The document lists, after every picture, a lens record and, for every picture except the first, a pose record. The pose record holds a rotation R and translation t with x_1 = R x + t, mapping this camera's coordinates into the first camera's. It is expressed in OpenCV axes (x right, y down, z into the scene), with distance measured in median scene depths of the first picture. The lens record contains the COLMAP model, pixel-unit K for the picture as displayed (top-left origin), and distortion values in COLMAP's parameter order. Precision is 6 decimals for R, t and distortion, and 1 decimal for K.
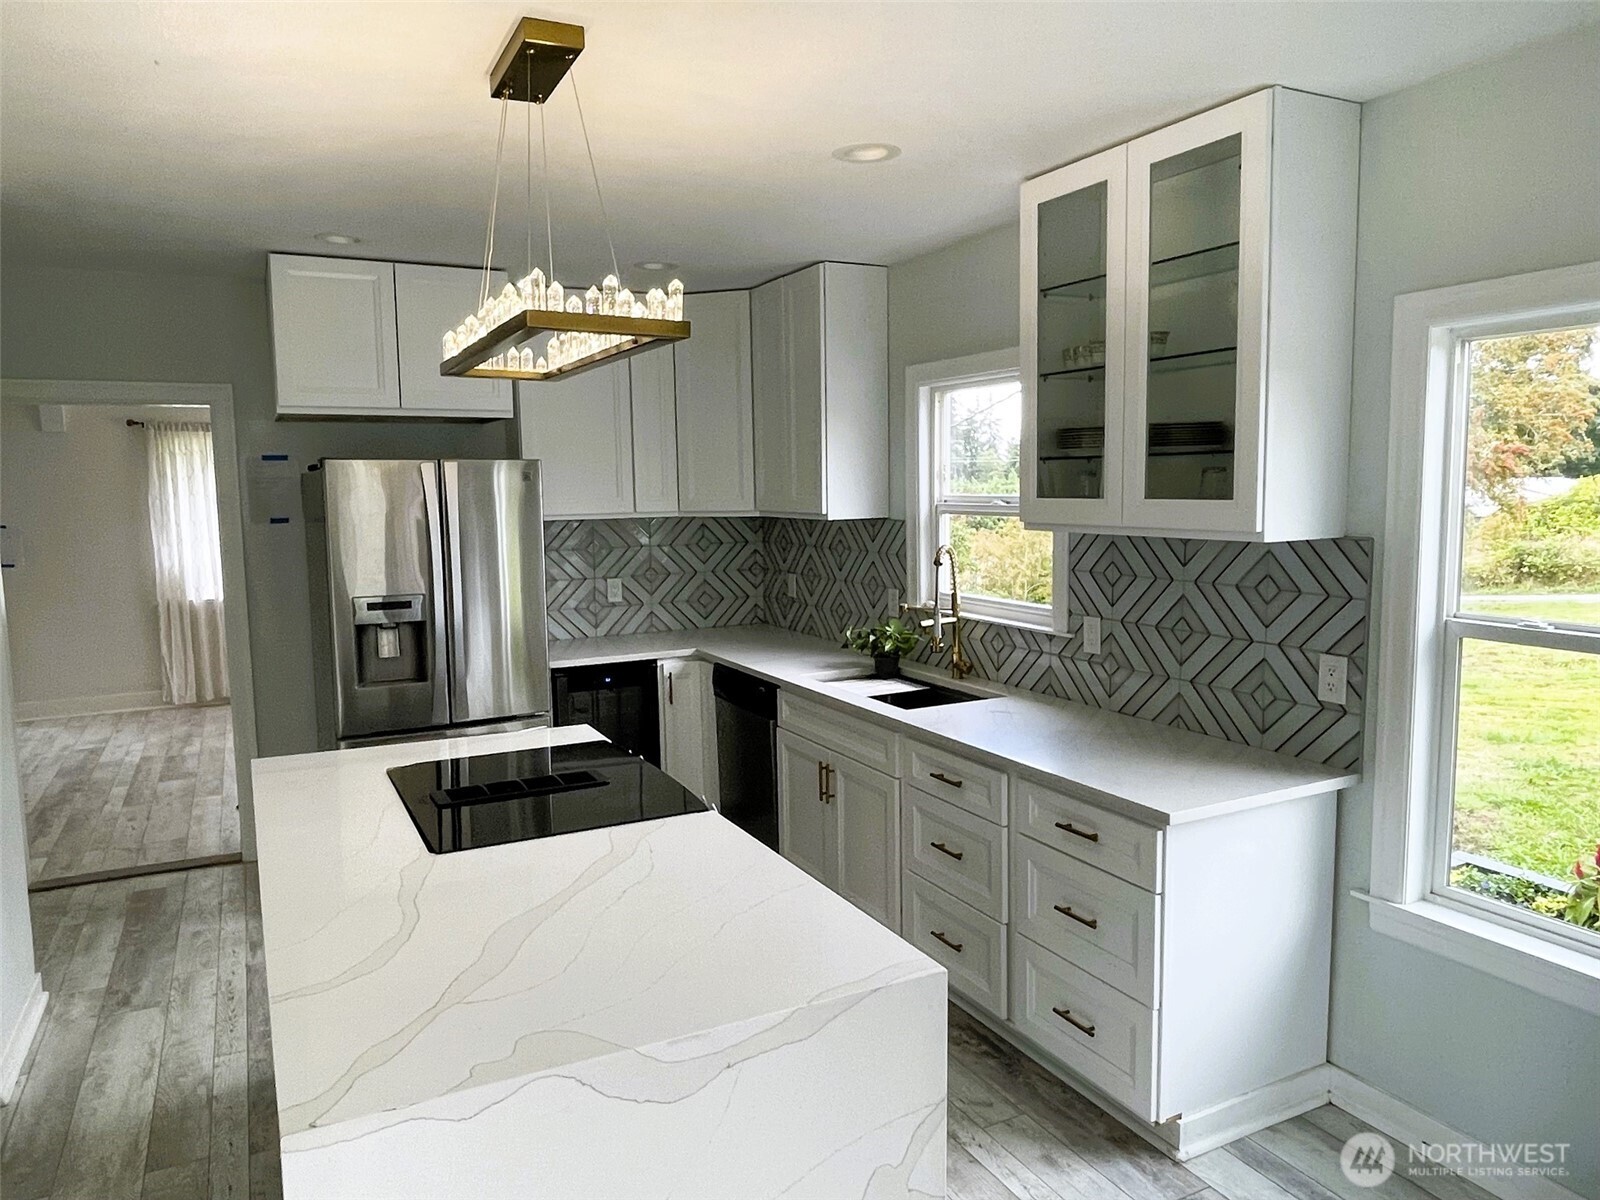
lens RADIAL K [[1067.6, 0, 796.3], [0, 1067.6, 607.2], [0, 0, 1]] dist [-0.005029, -0.007578]
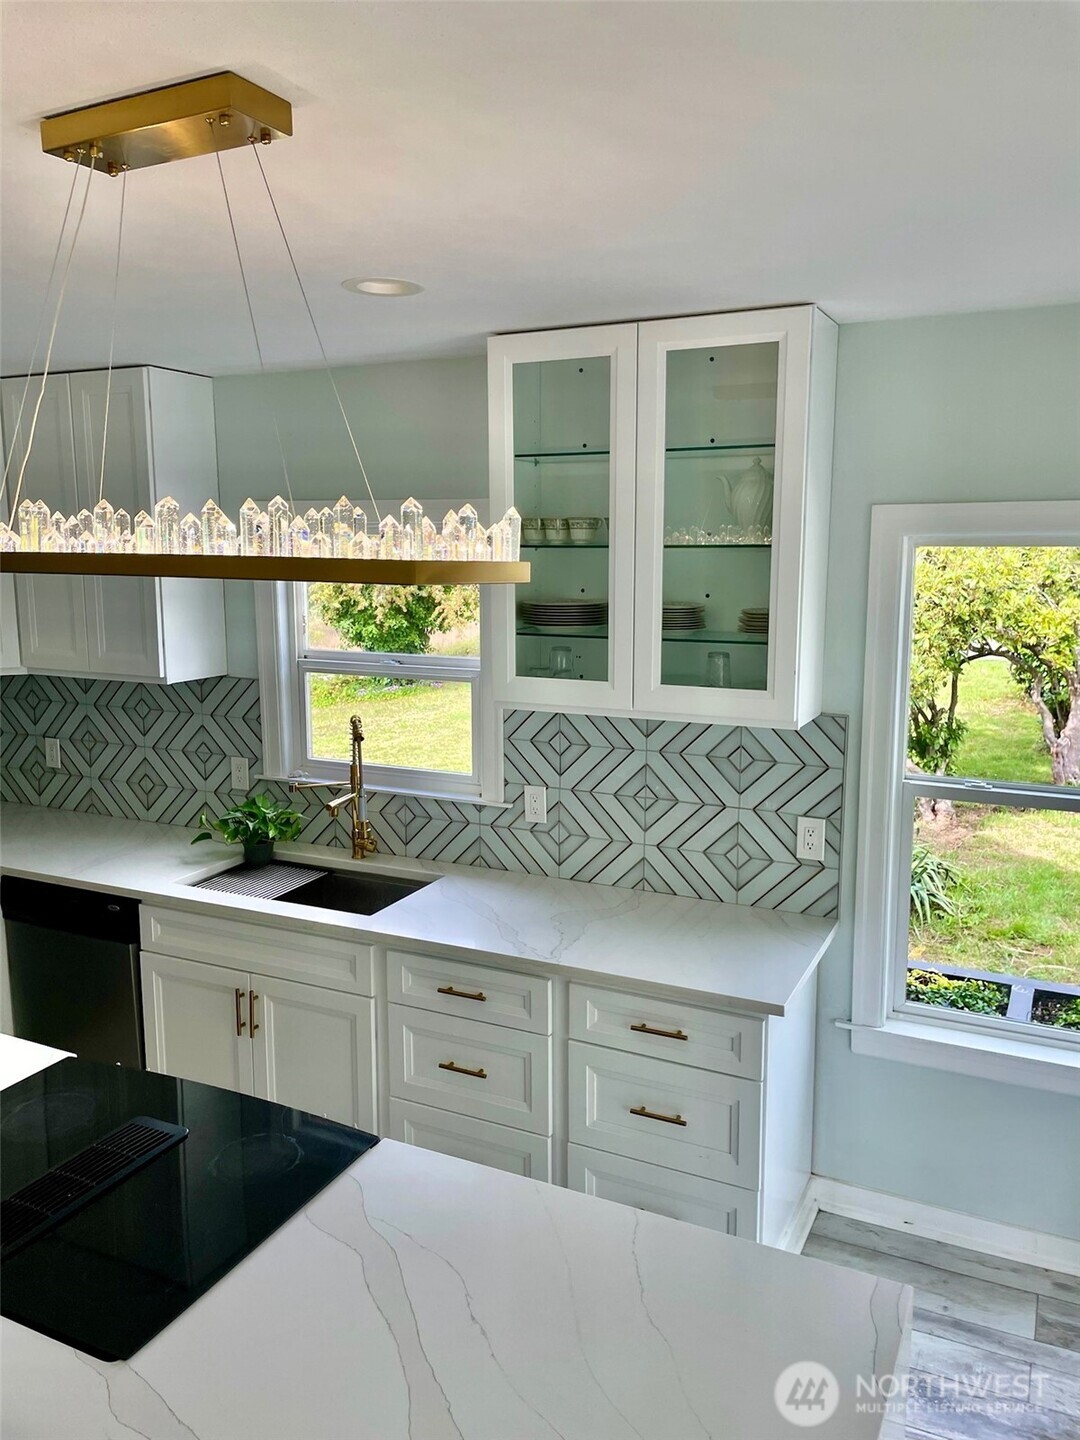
lens RADIAL K [[1094.1, 0, 541.3], [0, 1094.1, 711.2], [0, 0, 1]] dist [0.061179, -0.025947]
pose [[0.795552, -0.077287, 0.600936, -0.323693], [0.057936, 0.996990, 0.051525, -0.113288], [-0.603109, -0.006175, 0.797635, 0.198774]]
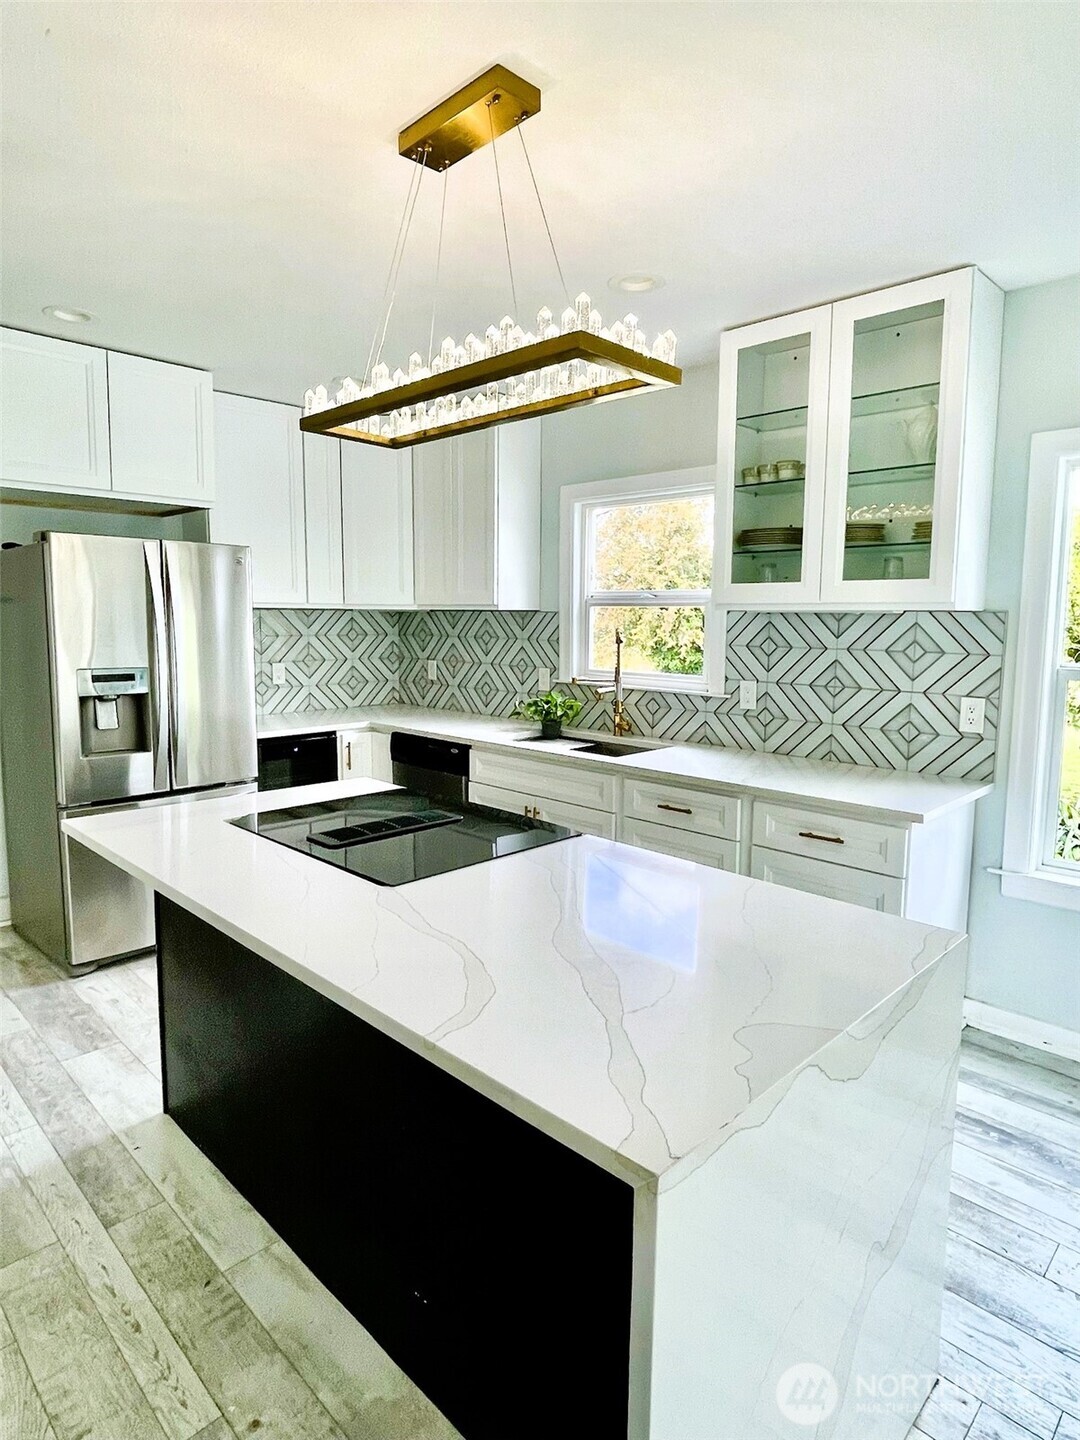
lens RADIAL K [[819.0, 0, 534.5], [0, 819.0, 711.9], [0, 0, 1]] dist [-0.005010, -0.000854]
pose [[0.950738, -0.014681, 0.309649, -0.282688], [0.014805, 0.999889, 0.001949, 0.042087], [-0.309643, 0.002731, 0.950849, 0.139849]]
